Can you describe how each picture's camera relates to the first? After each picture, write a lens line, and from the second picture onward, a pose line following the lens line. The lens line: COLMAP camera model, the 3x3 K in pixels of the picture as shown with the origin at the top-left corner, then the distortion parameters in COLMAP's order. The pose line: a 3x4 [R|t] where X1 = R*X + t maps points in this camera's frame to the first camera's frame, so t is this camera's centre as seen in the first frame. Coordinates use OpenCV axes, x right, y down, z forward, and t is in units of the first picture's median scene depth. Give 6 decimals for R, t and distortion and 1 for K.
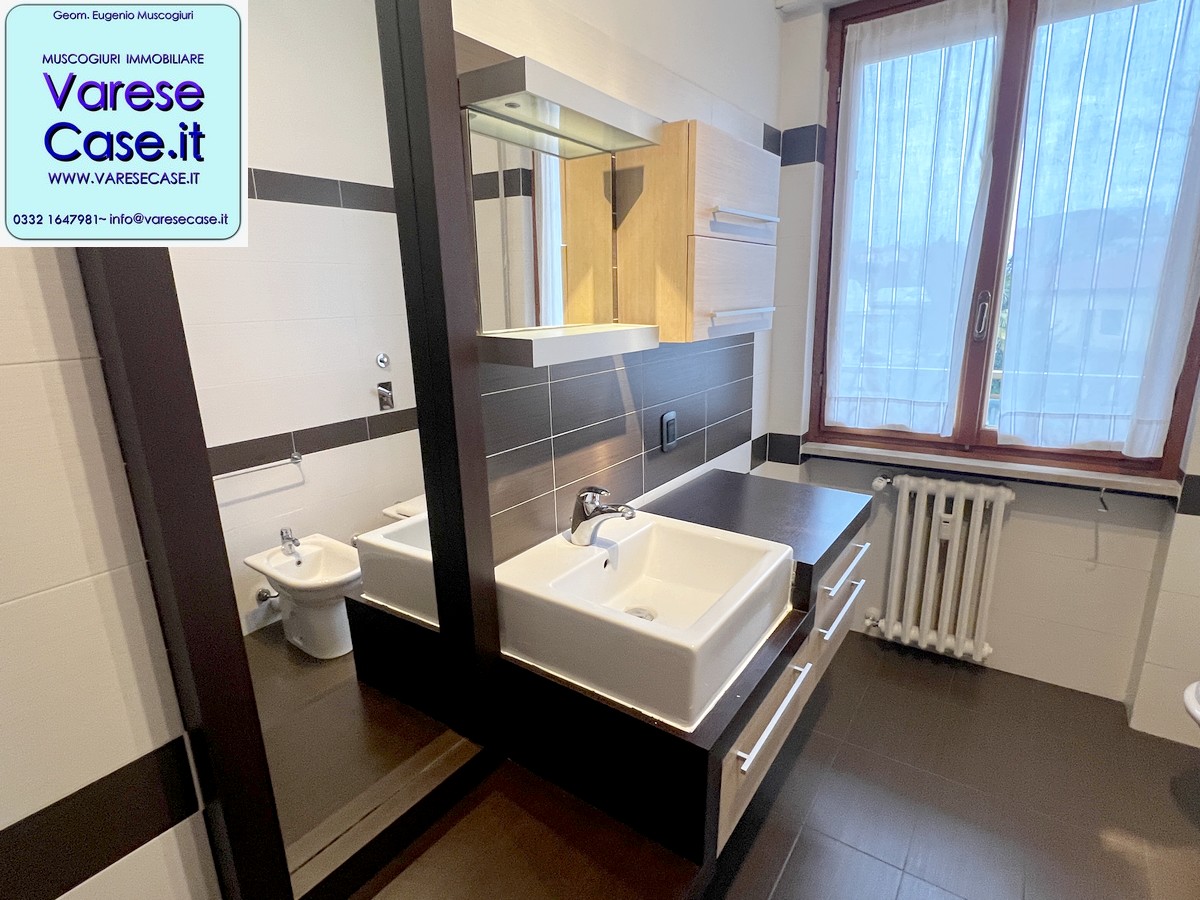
lens RADIAL K [[616.3, 0, 601.5], [0, 616.3, 458.8], [0, 0, 1]] dist [-0.002882, 0.000567]
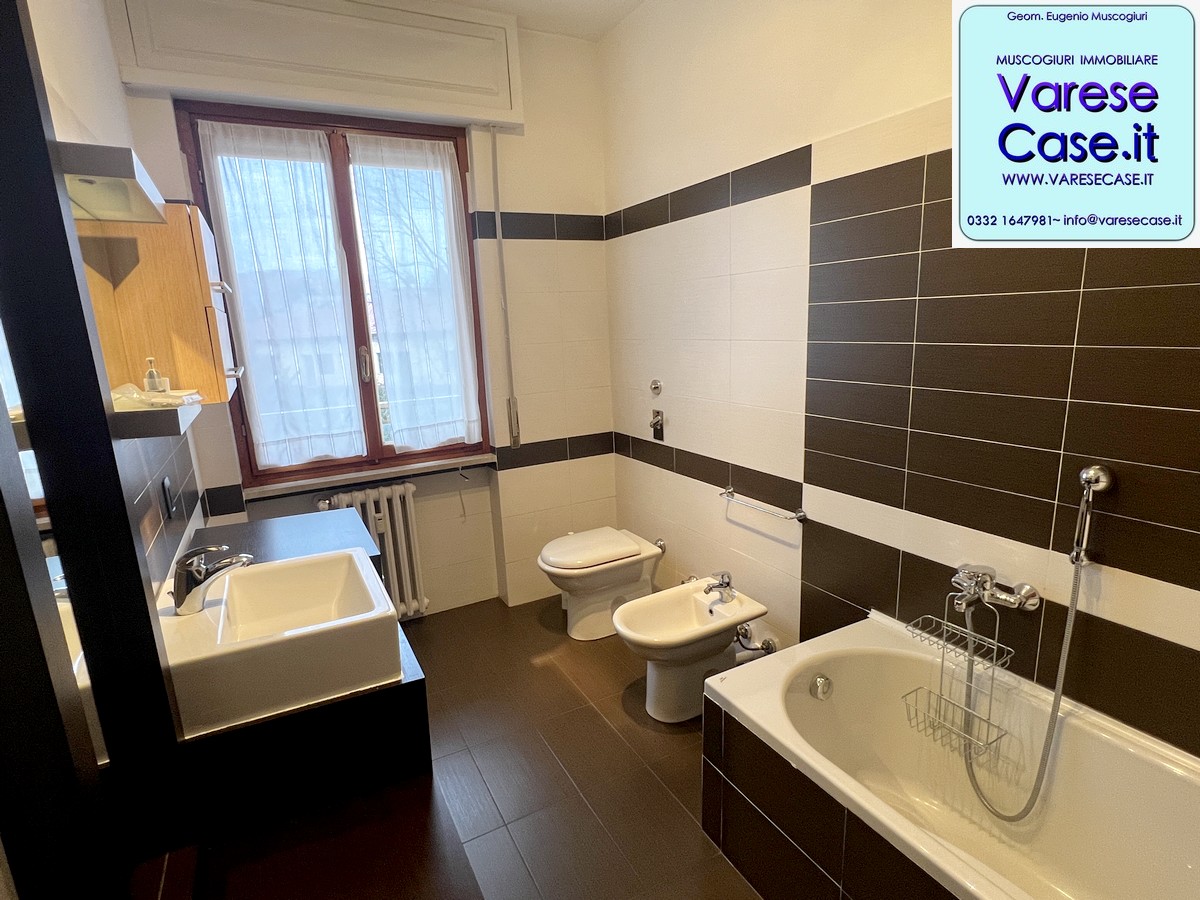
lens RADIAL K [[616.3, 0, 593.9], [0, 616.3, 454.8], [0, 0, 1]] dist [-0.002882, 0.000567]
pose [[0.451049, -0.183517, 0.873428, -0.365073], [0.255411, 0.964244, 0.070701, -0.006445], [-0.855173, 0.191194, 0.481793, -0.045529]]
